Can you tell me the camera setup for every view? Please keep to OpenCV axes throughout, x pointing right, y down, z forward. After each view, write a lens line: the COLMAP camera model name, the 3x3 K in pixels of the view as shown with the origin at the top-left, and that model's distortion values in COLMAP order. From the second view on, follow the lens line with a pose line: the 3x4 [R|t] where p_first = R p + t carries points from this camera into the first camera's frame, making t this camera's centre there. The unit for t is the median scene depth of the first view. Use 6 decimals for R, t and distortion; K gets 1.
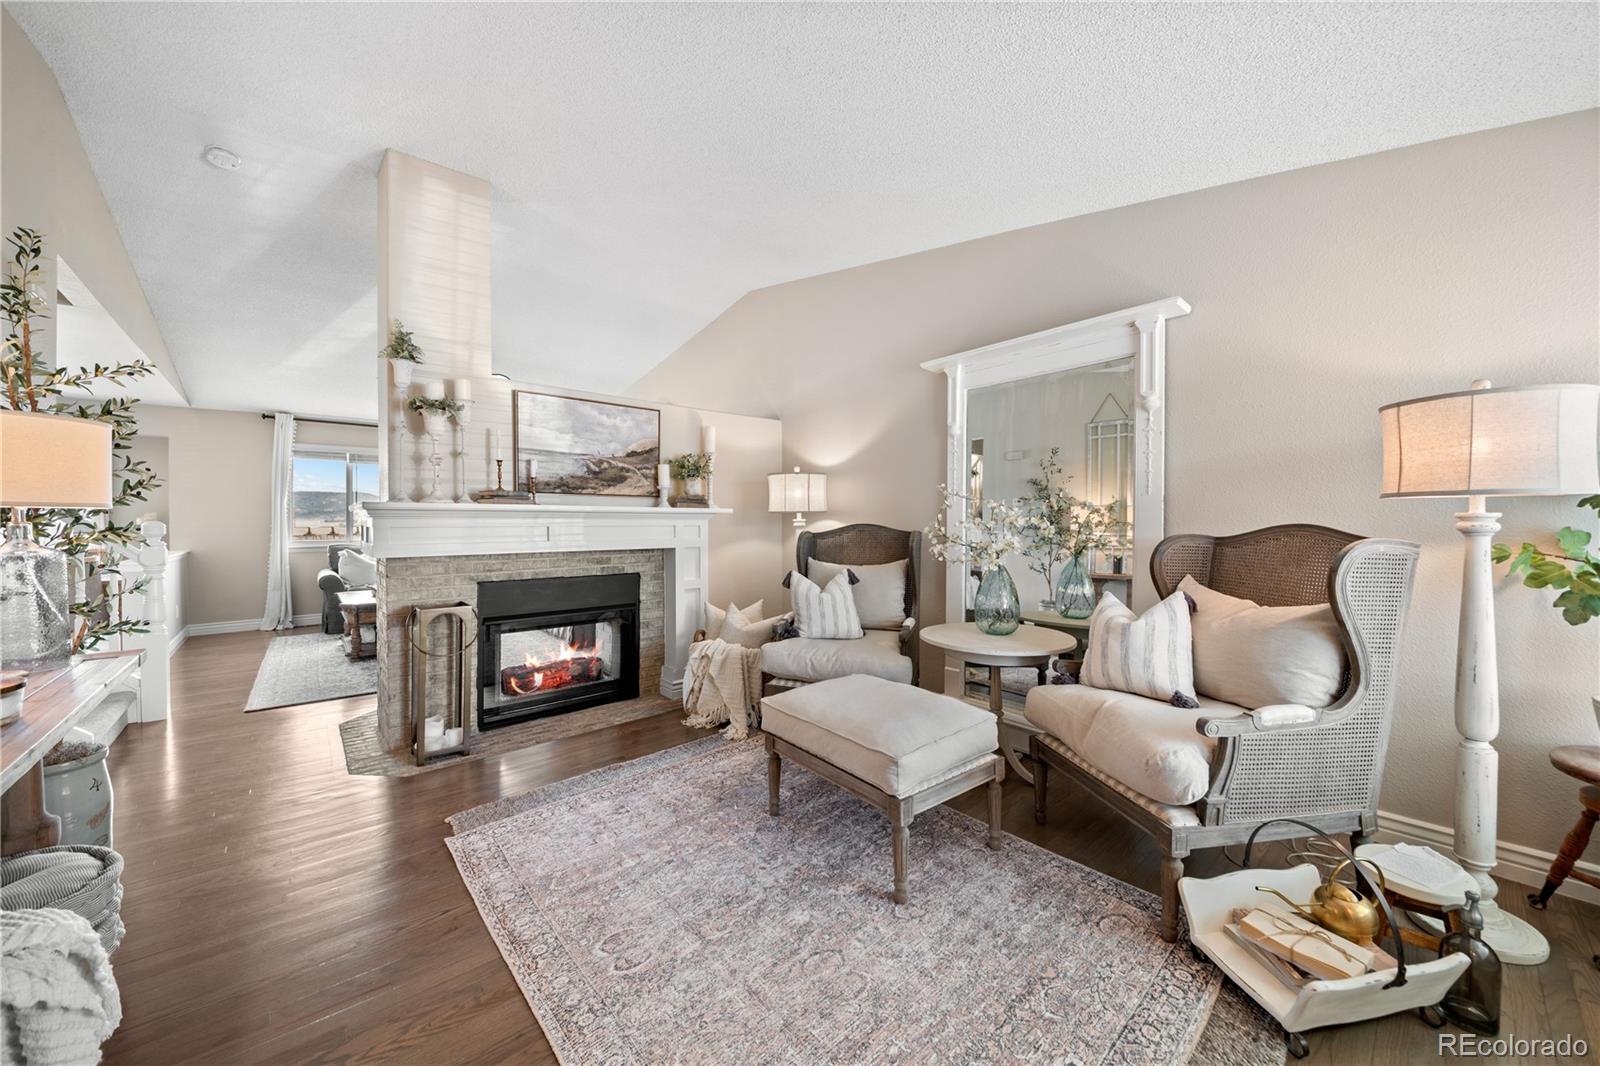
lens RADIAL K [[587.3, 0, 809.1], [0, 587.3, 522.4], [0, 0, 1]] dist [0.002389, 0.000039]
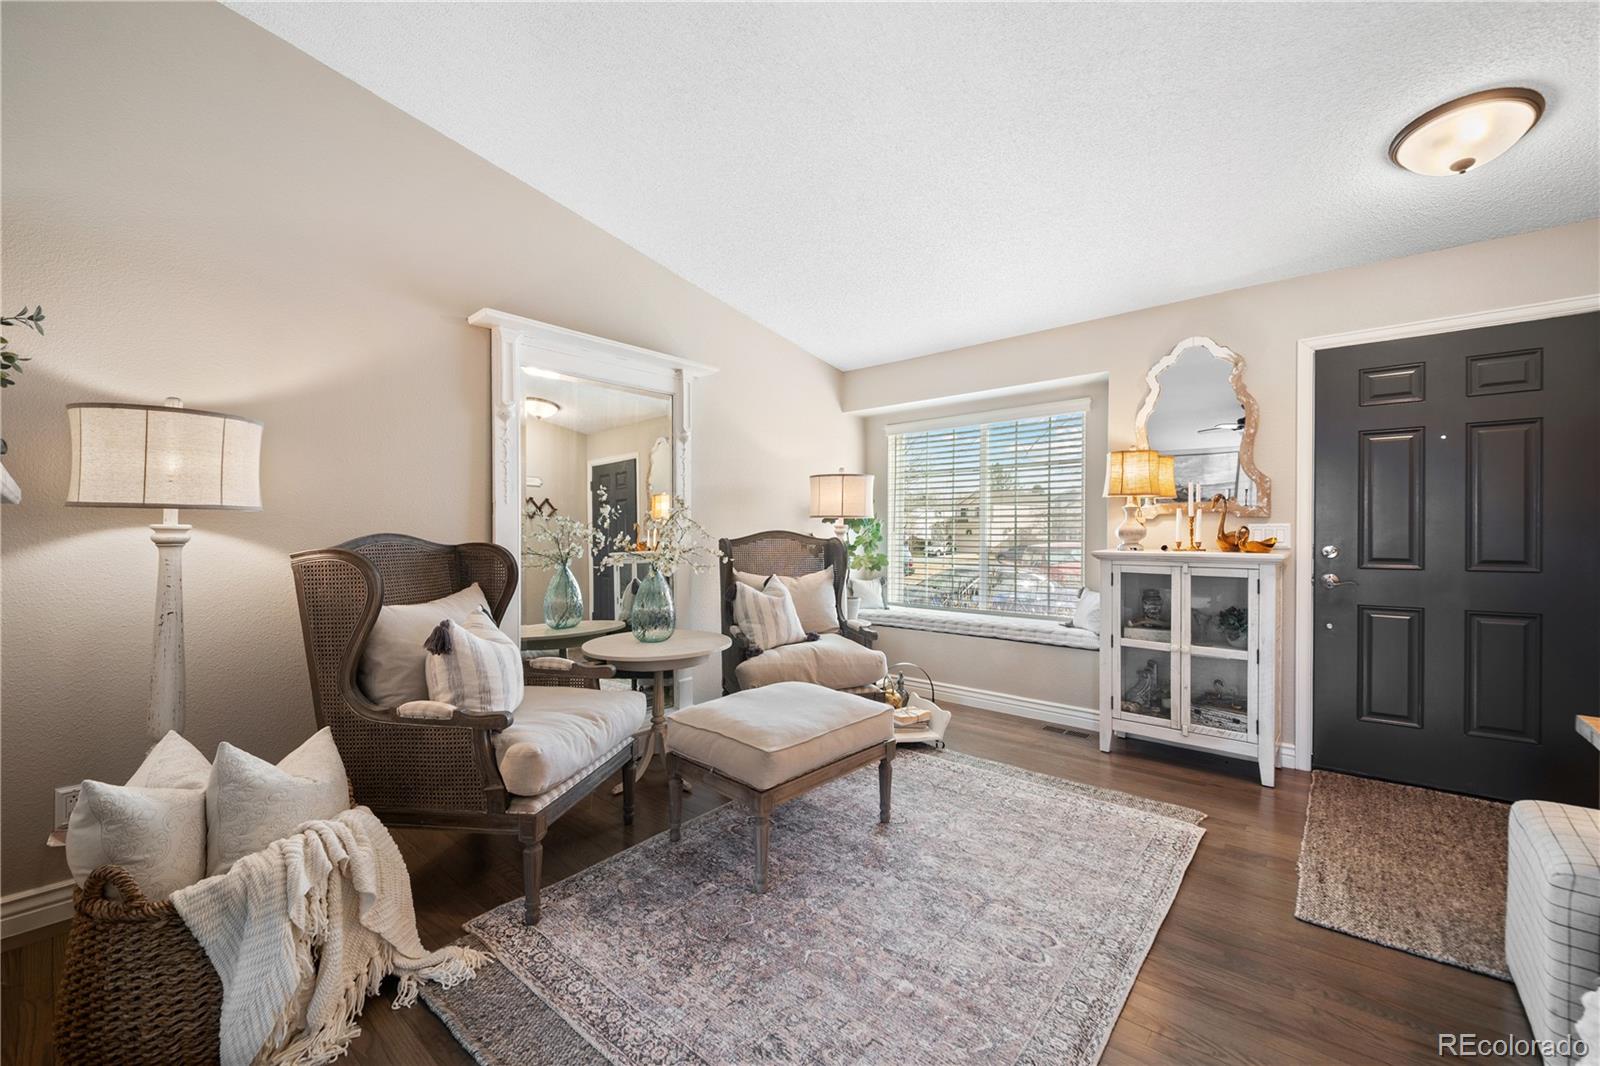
lens RADIAL K [[646.6, 0, 808.9], [0, 646.6, 524.7], [0, 0, 1]] dist [-0.000311, 0.000001]
pose [[-0.130220, -0.006742, 0.991462, -1.156832], [0.027925, 0.999555, 0.010464, -0.009438], [-0.991092, 0.029049, -0.129973, 1.284399]]
